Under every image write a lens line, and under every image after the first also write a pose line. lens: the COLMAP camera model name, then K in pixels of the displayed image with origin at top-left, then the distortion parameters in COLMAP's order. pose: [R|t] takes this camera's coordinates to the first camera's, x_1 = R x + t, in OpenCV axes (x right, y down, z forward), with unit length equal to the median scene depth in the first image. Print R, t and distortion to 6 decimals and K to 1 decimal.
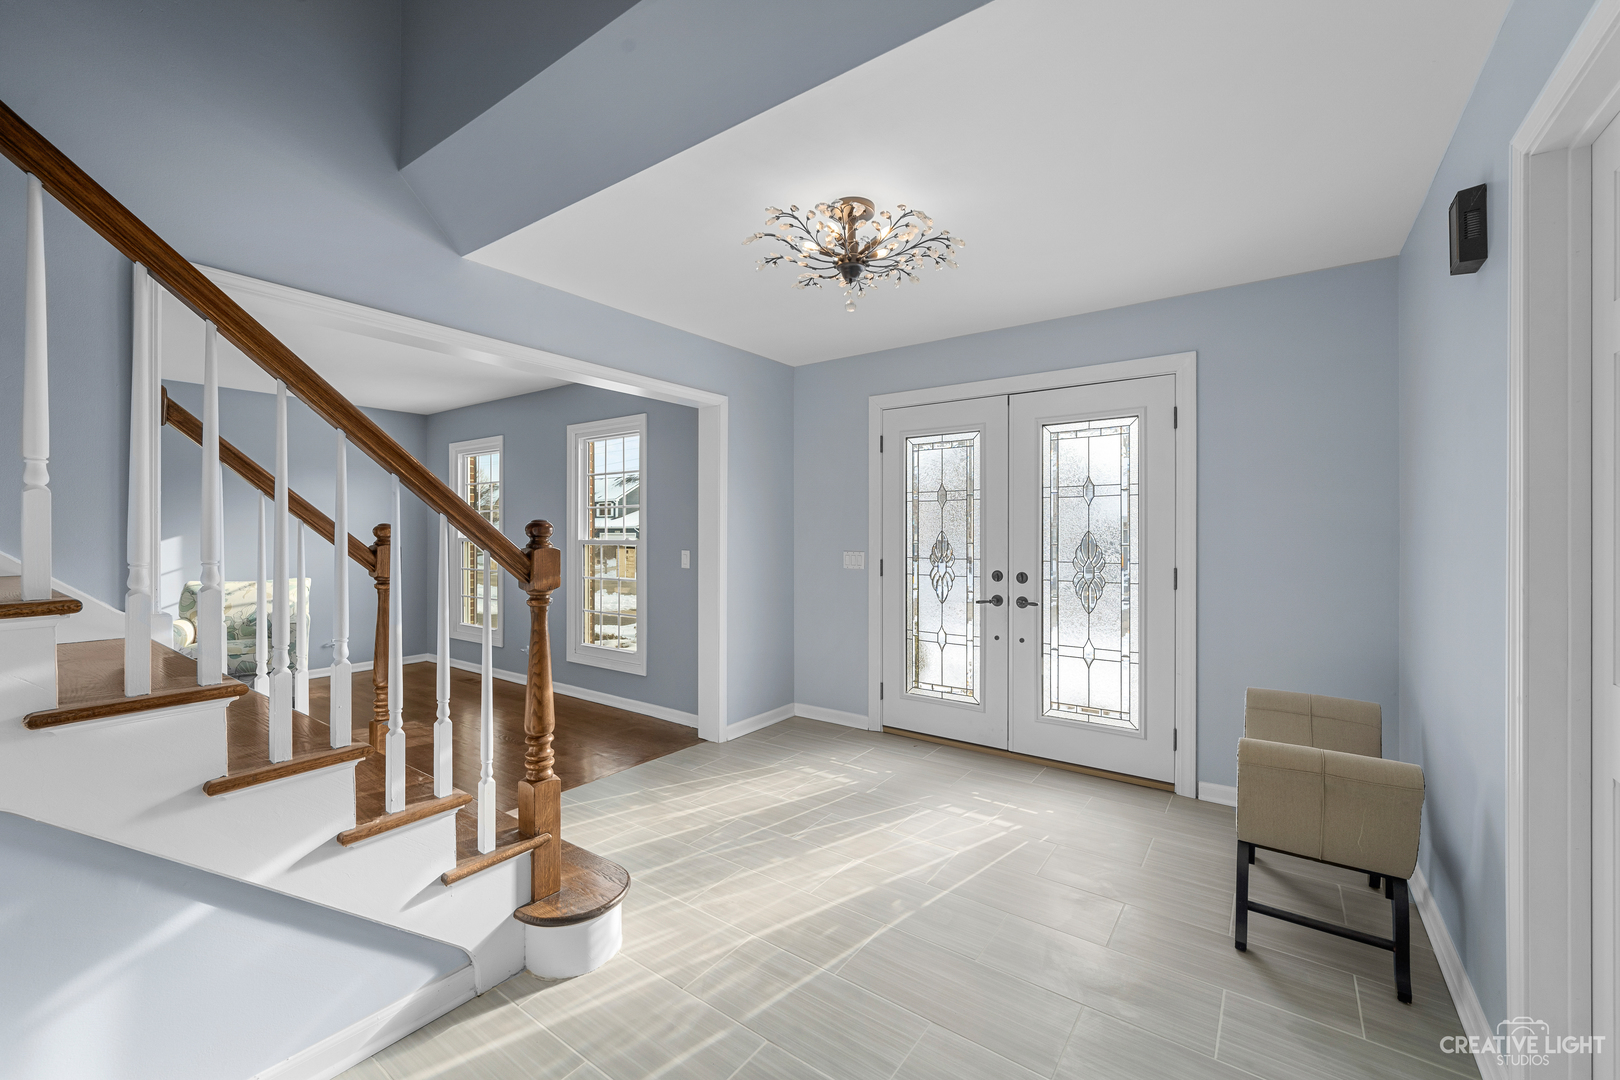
lens RADIAL K [[634.8, 0, 822.9], [0, 634.8, 533.7], [0, 0, 1]] dist [-0.000645, -0.000004]
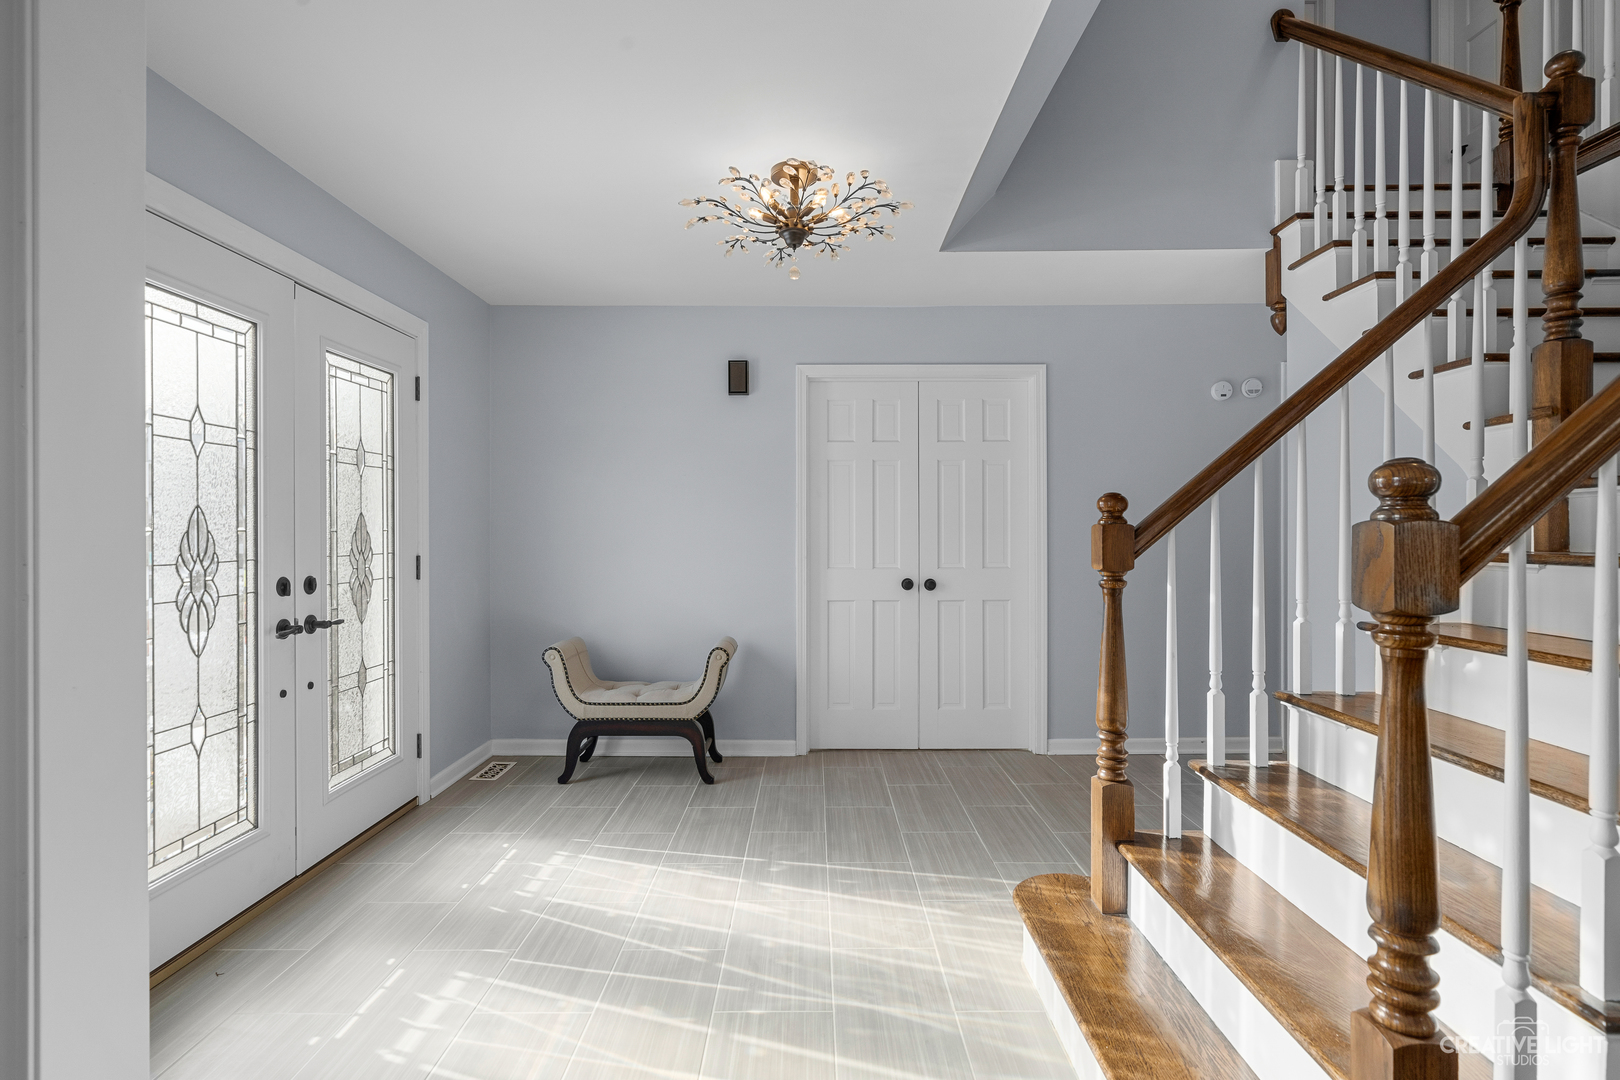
lens RADIAL K [[825.1, 0, 816.4], [0, 825.1, 536.5], [0, 0, 1]] dist [0.000900, 0.000026]
pose [[-0.582907, -0.004437, 0.812527, -0.656195], [0.003002, 0.999967, 0.007614, 0.017859], [-0.812533, 0.006878, -0.582874, 1.107796]]
